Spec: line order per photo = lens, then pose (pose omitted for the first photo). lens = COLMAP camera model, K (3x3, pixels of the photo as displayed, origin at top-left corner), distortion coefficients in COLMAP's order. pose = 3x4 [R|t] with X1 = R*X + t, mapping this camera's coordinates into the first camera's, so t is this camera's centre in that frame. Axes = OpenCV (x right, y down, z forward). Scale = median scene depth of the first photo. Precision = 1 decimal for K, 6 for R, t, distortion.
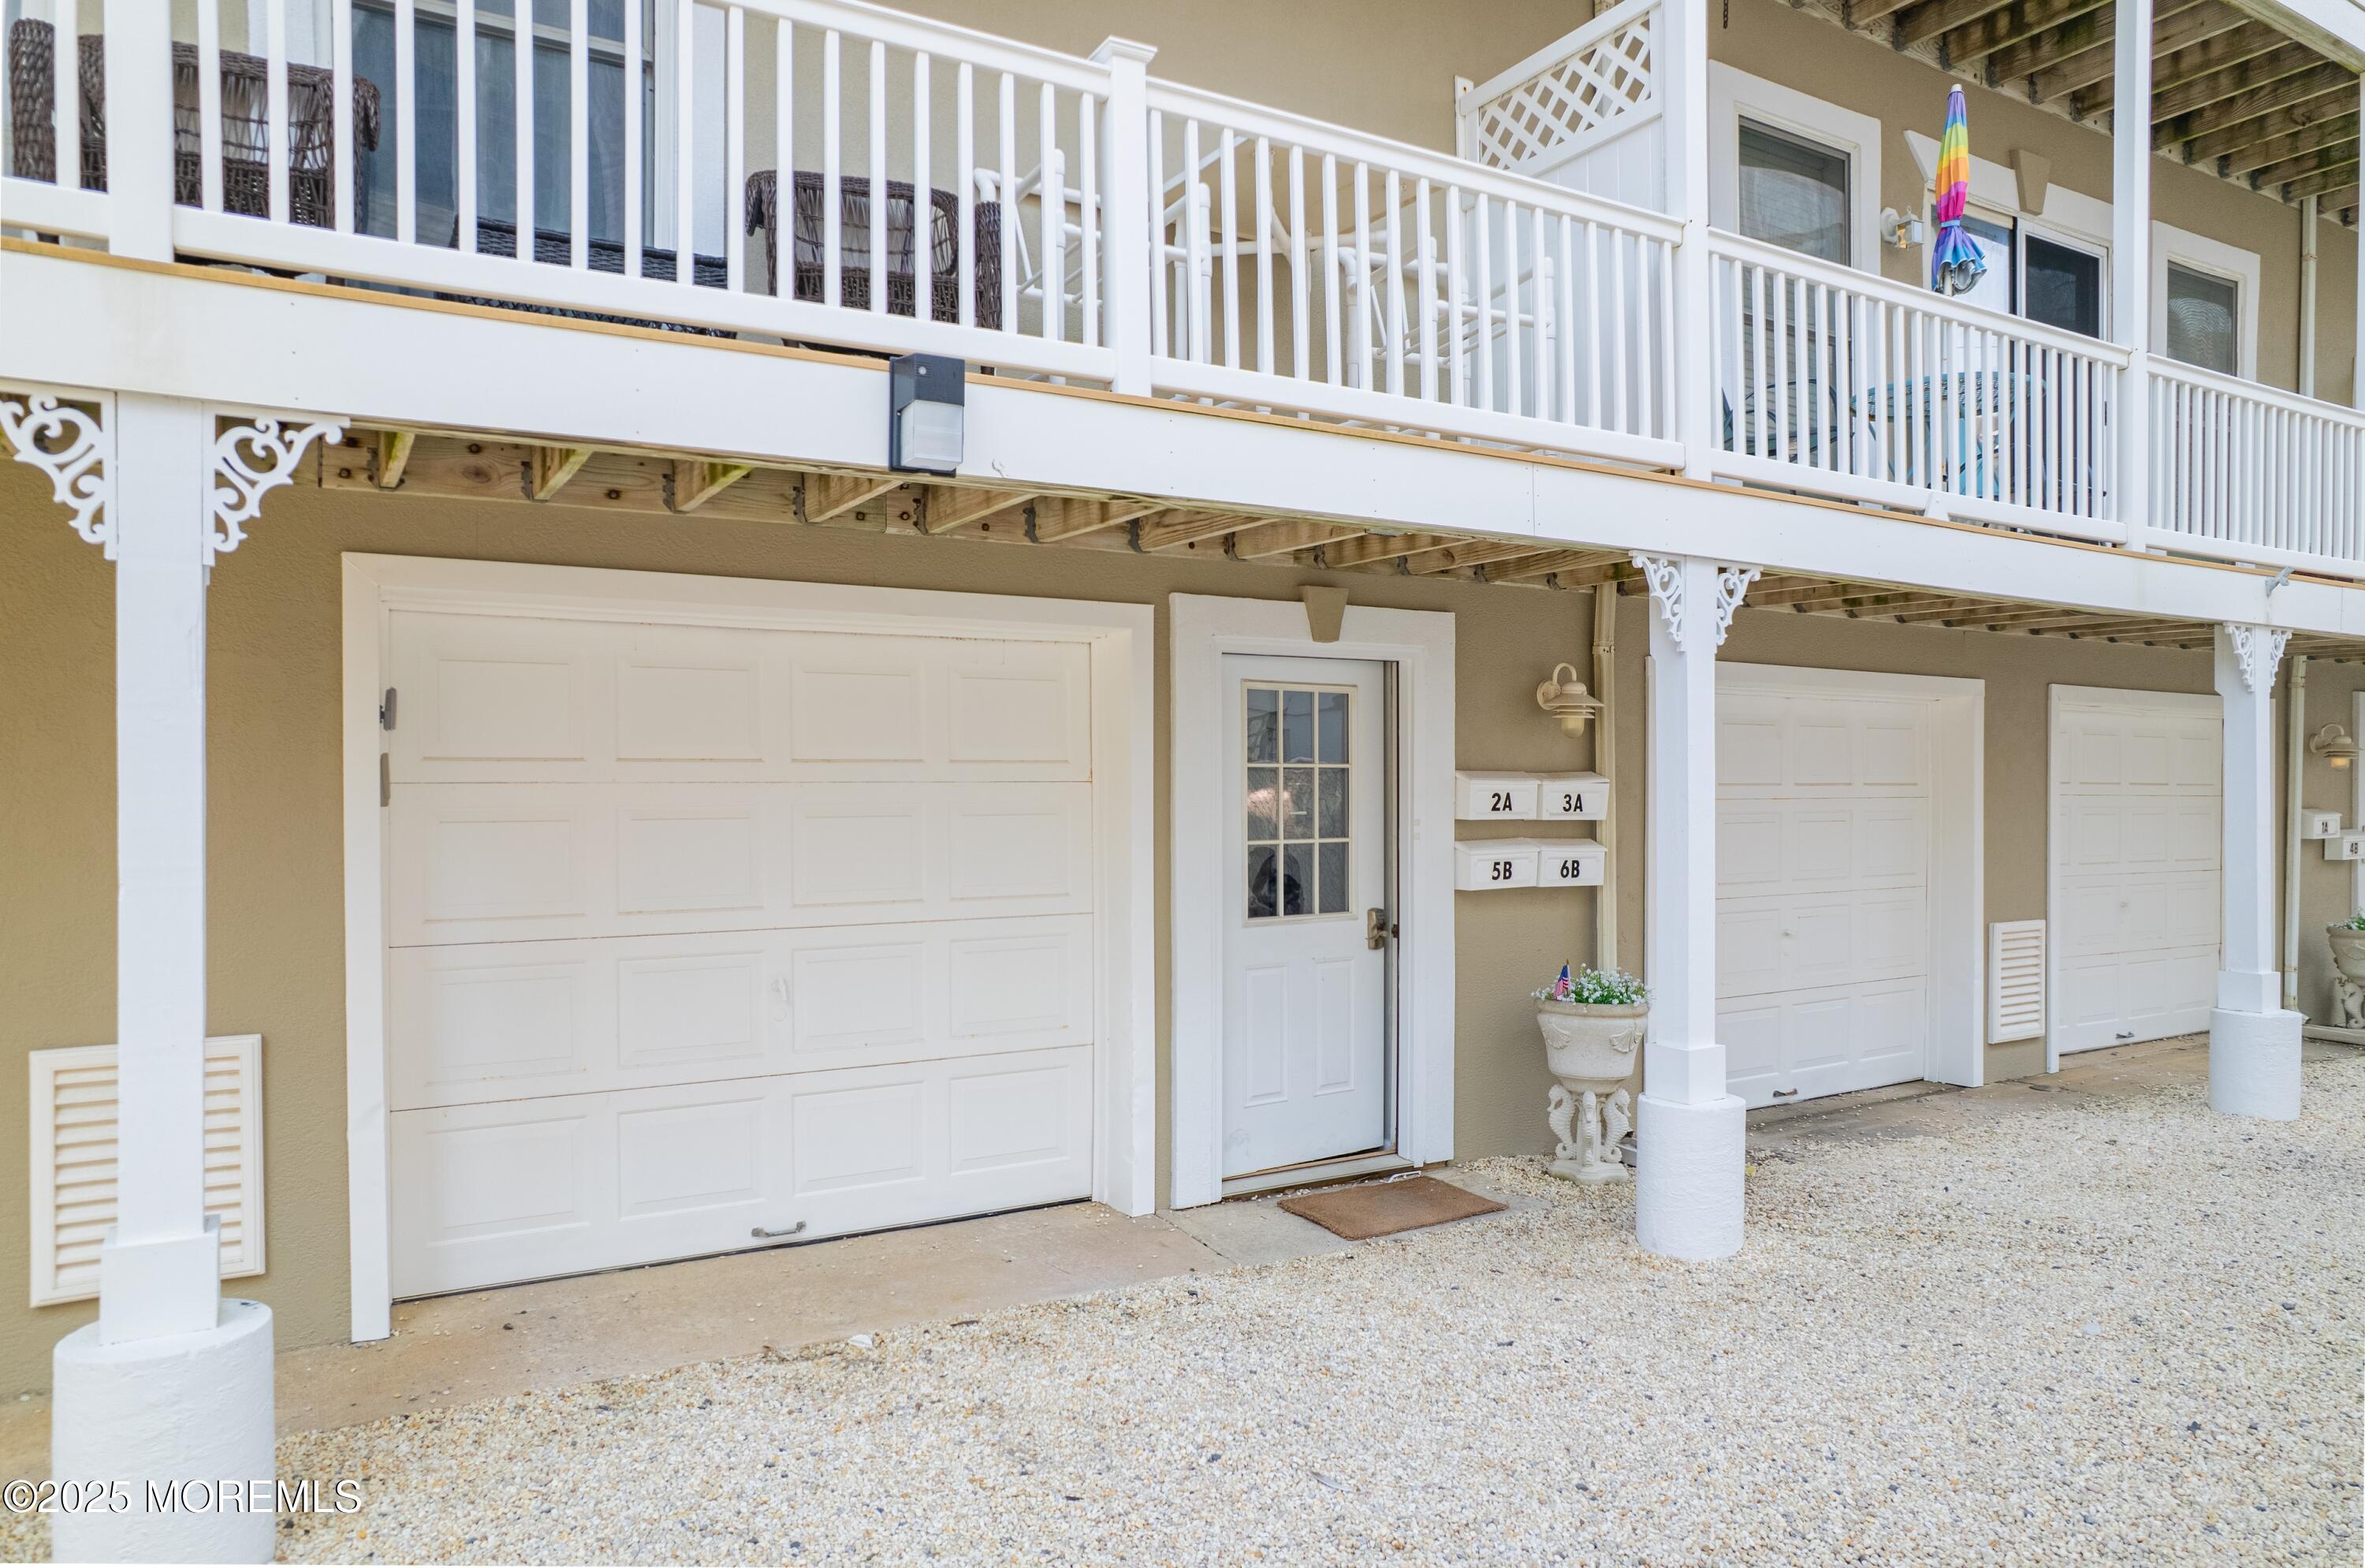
lens RADIAL K [[1532.2, 0, 1123.1], [0, 1532.2, 772.9], [0, 0, 1]] dist [-0.065732, 0.062777]
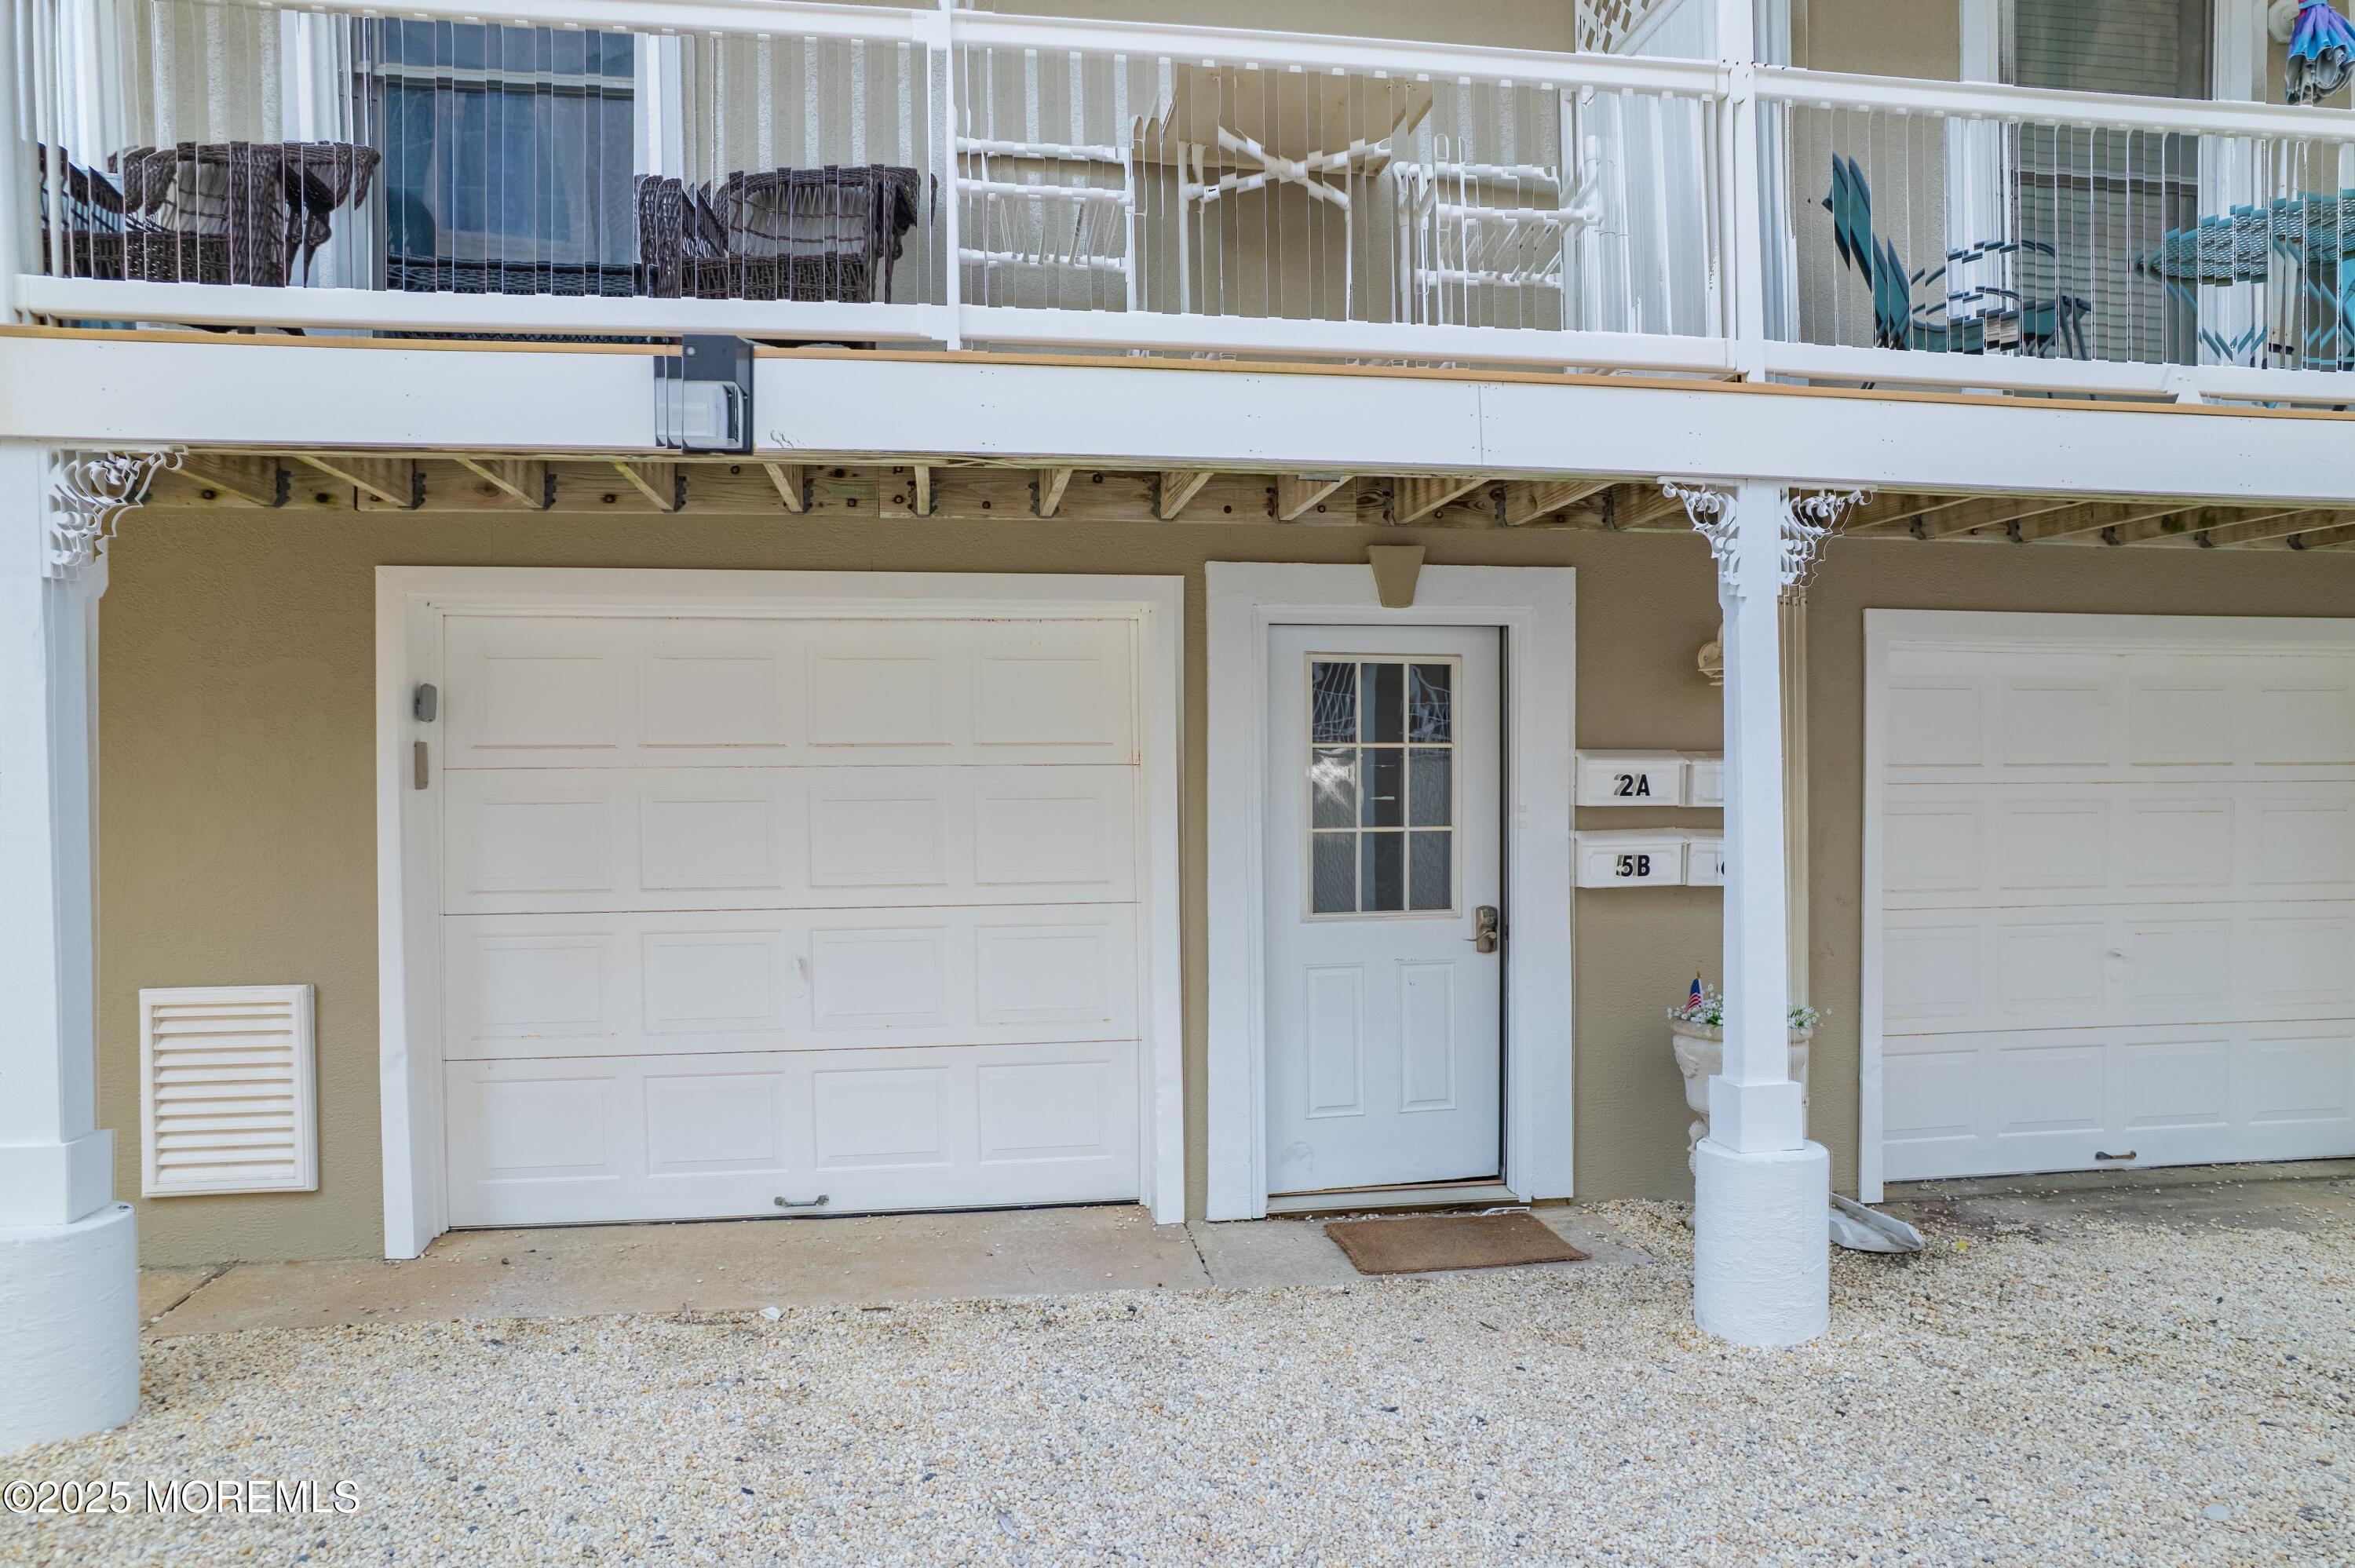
lens RADIAL K [[1525.5, 0, 1153.9], [0, 1525.5, 768.0], [0, 0, 1]] dist [-0.065732, 0.062777]
pose [[0.930468, -0.009643, -0.366247, 0.363916], [0.007493, 0.999945, -0.007290, 0.016070], [0.366297, 0.004039, 0.930489, 0.128018]]
